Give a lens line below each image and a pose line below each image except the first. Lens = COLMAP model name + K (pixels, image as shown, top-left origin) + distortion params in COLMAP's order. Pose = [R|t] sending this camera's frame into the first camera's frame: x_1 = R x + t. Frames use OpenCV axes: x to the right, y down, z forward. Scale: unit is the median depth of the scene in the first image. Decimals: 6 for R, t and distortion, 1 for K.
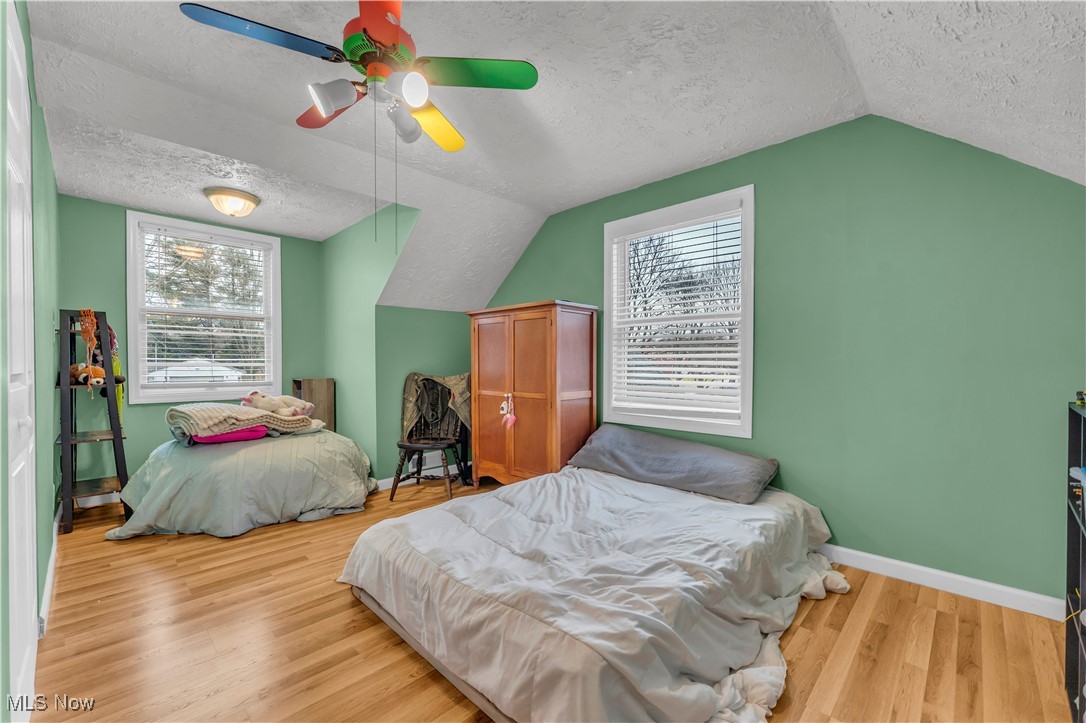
lens RADIAL K [[440.2, 0, 534.5], [0, 440.2, 364.1], [0, 0, 1]] dist [-0.000439, -0.000895]
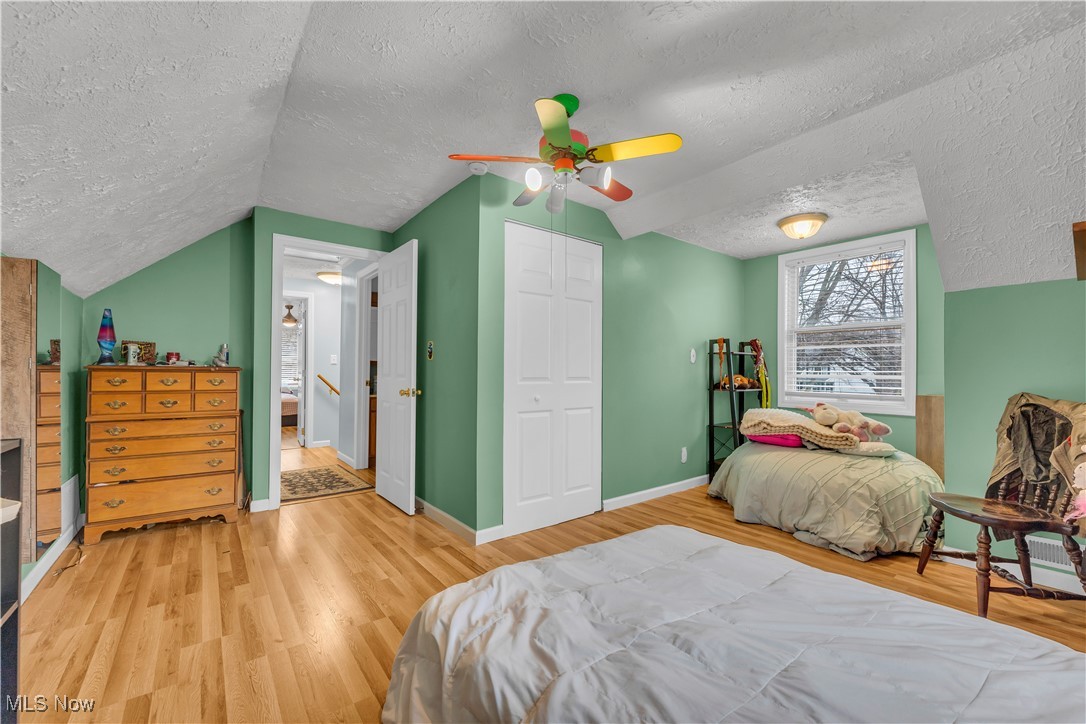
lens RADIAL K [[440.2, 0, 534.5], [0, 440.2, 367.6], [0, 0, 1]] dist [-0.000439, -0.000895]
pose [[-0.142372, -0.012345, -0.989736, 0.508770], [-0.008493, 0.999901, -0.011250, -0.002238], [0.989777, 0.006805, -0.142463, 0.553757]]
